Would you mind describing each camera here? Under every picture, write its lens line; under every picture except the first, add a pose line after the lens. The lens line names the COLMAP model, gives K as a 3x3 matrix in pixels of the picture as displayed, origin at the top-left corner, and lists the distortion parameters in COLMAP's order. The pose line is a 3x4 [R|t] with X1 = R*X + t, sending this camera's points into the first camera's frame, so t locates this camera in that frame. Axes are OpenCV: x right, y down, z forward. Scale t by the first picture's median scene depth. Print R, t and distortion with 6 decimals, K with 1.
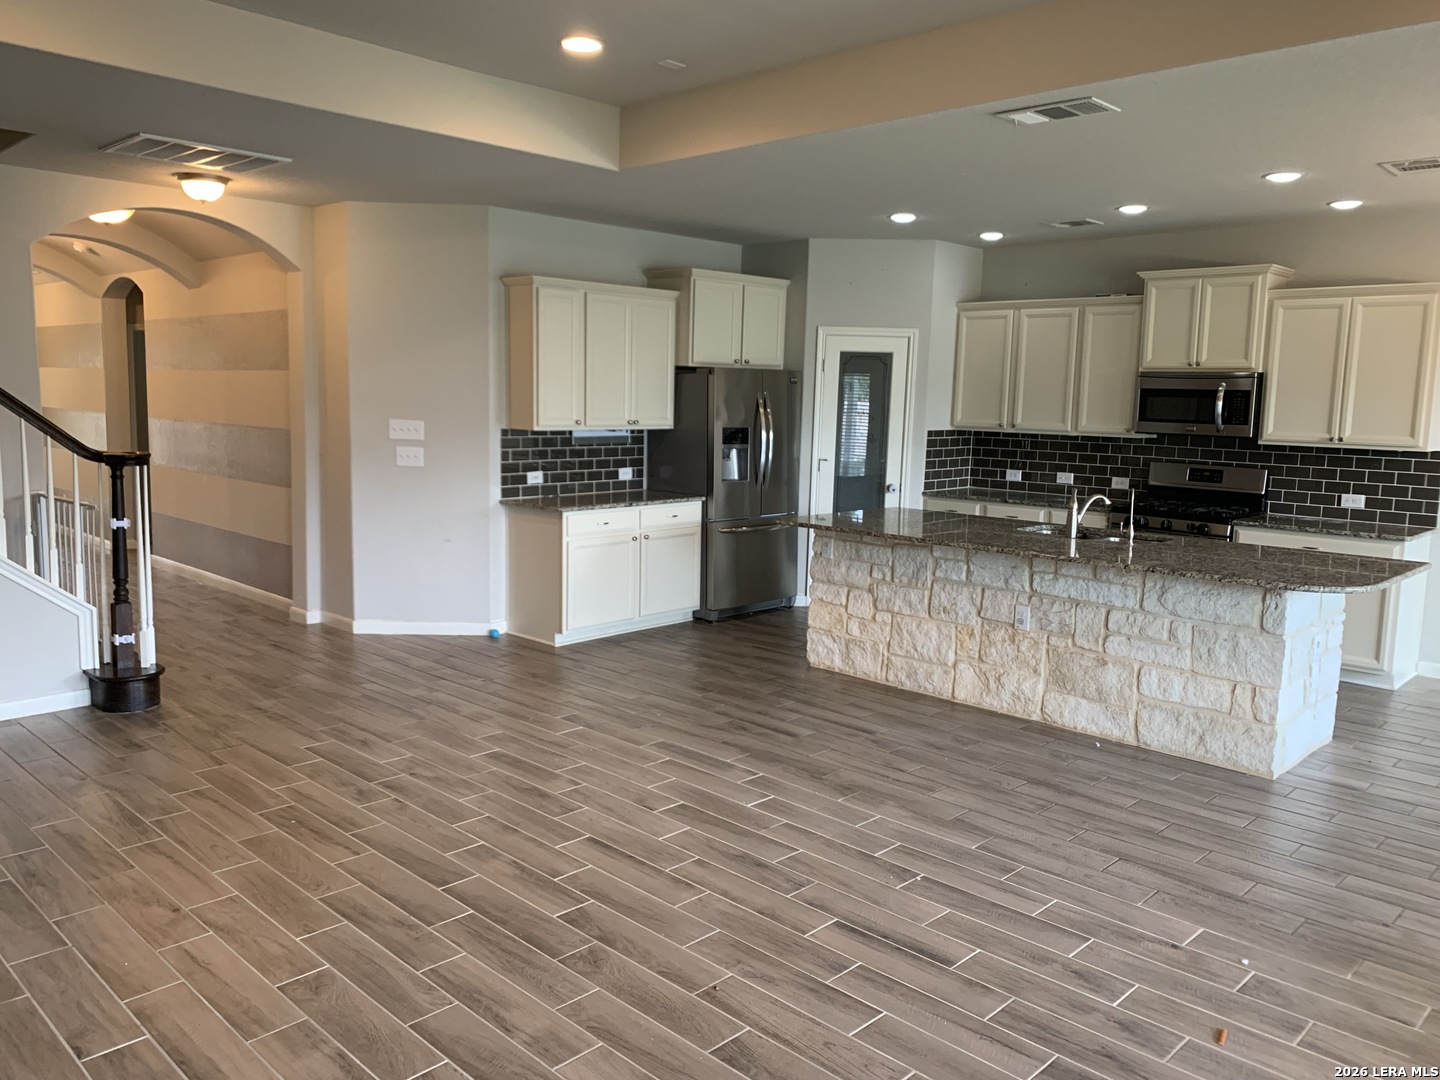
lens RADIAL K [[1109.1, 0, 715.8], [0, 1109.1, 529.8], [0, 0, 1]] dist [0.049724, -0.064216]
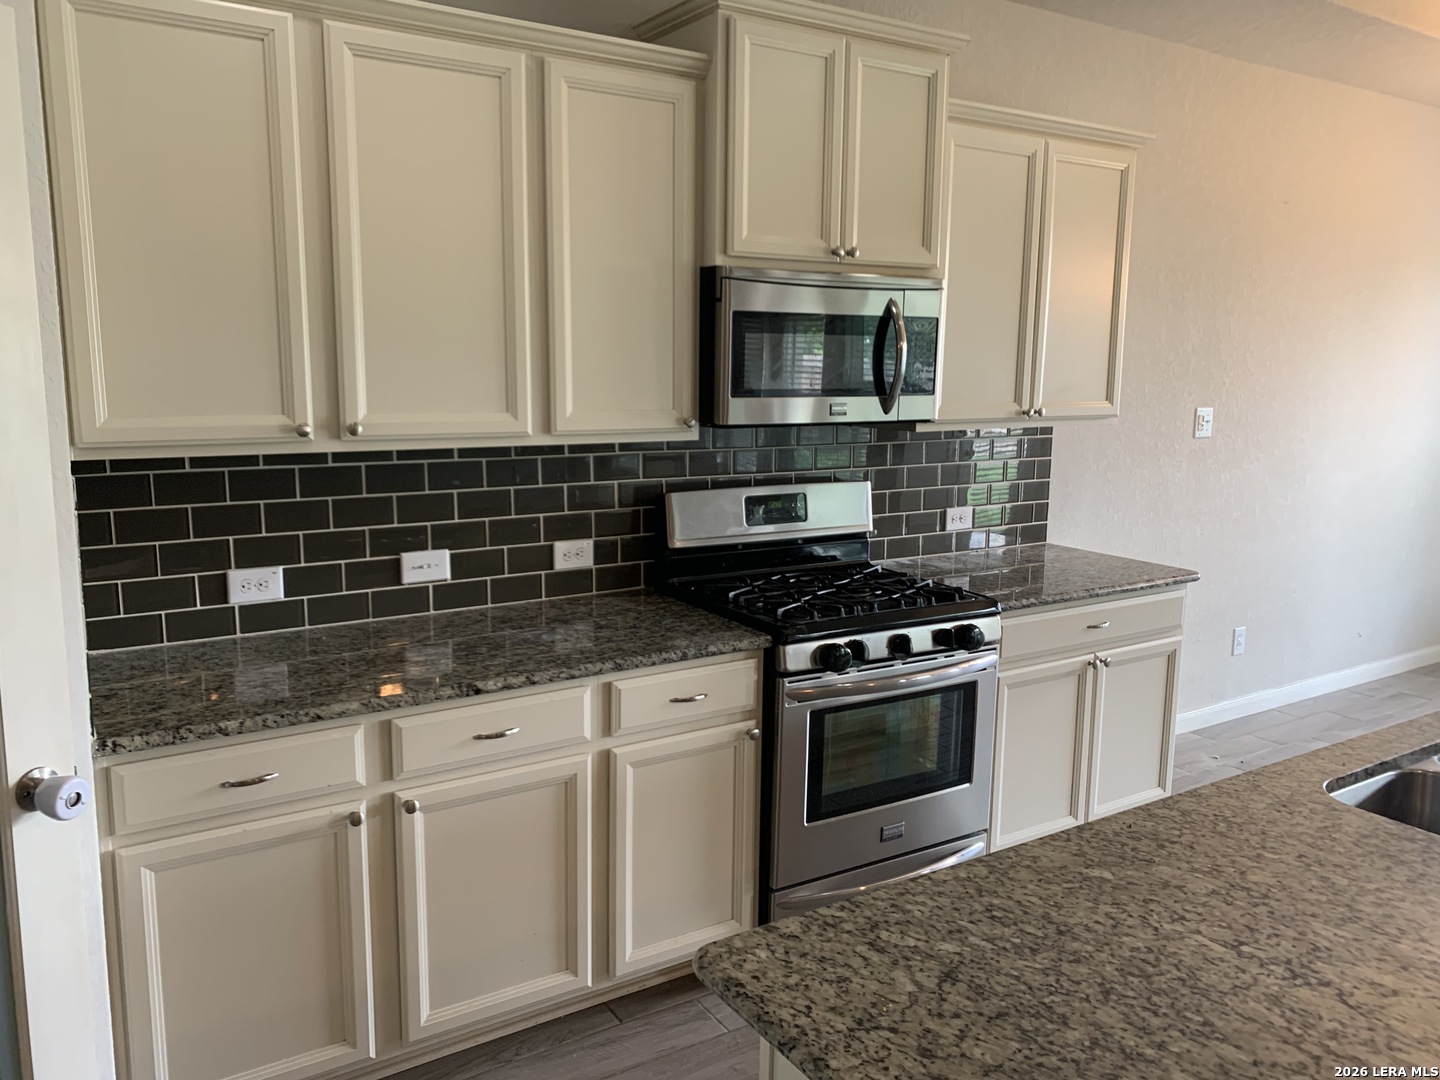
lens RADIAL K [[1094.4, 0, 736.1], [0, 1094.4, 535.3], [0, 0, 1]] dist [0.006182, -0.005822]
pose [[0.231496, -0.173446, 0.957249, 0.009241], [0.113378, 0.982083, 0.150527, -0.106189], [-0.966207, 0.073685, 0.247013, 0.900236]]
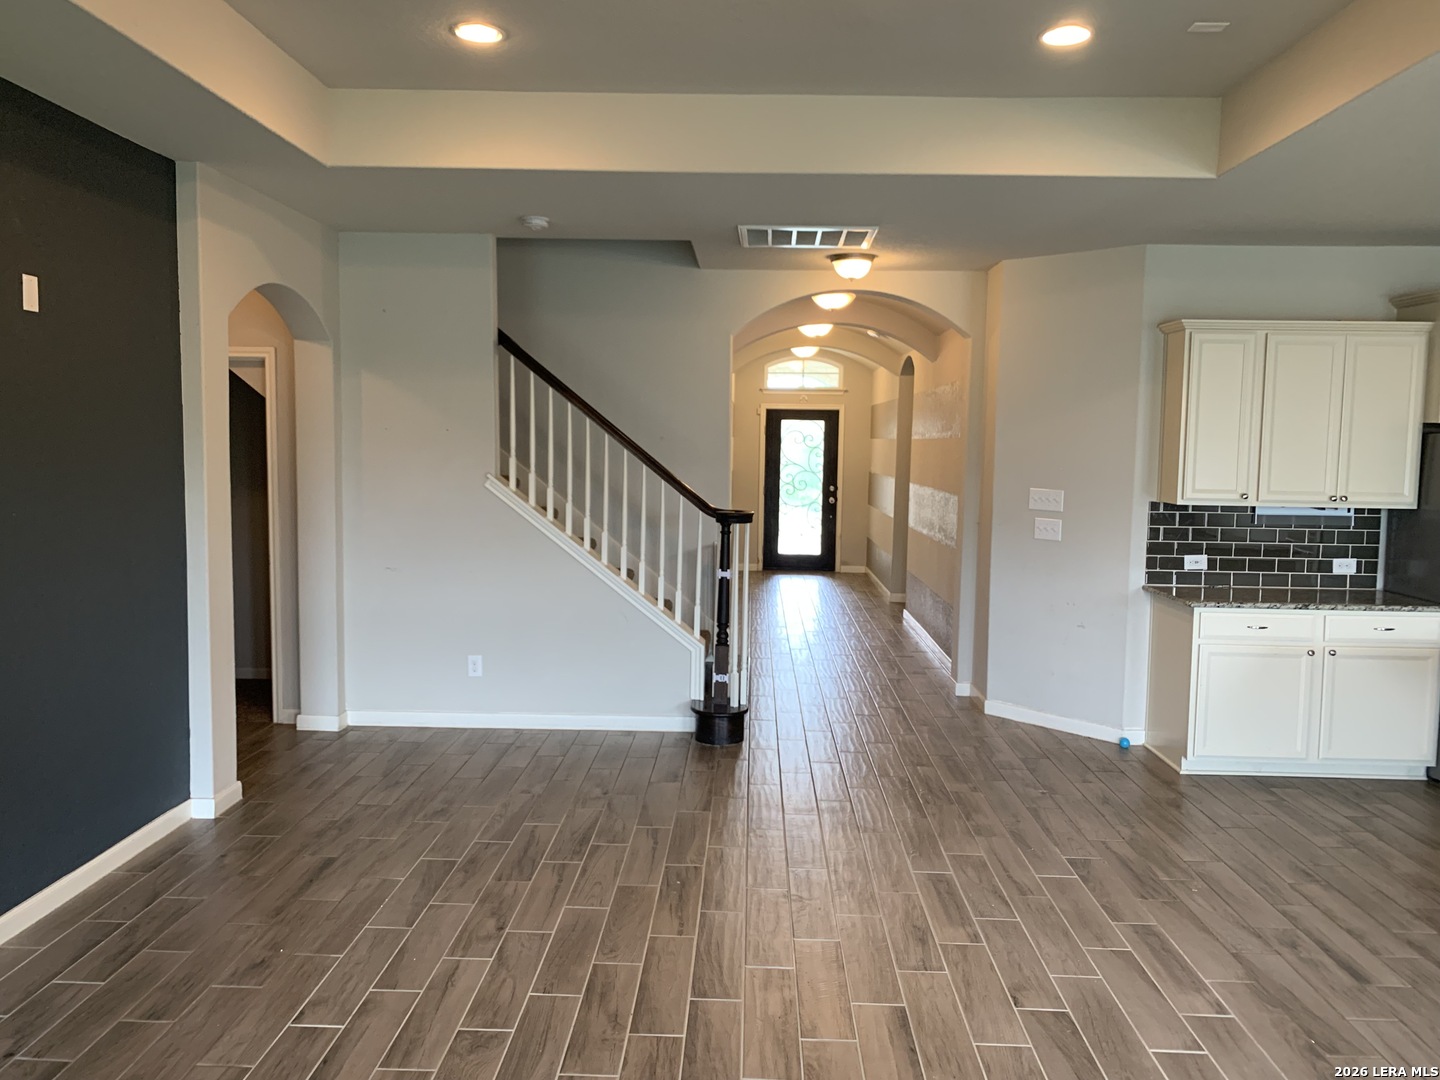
lens RADIAL K [[1109.1, 0, 715.8], [0, 1109.1, 529.8], [0, 0, 1]] dist [0.049724, -0.064216]
pose [[0.671137, 0.049629, -0.739670, 0.207422], [-0.095432, 0.995239, -0.019813, -0.020799], [0.735165, 0.083885, 0.672678, 0.184693]]
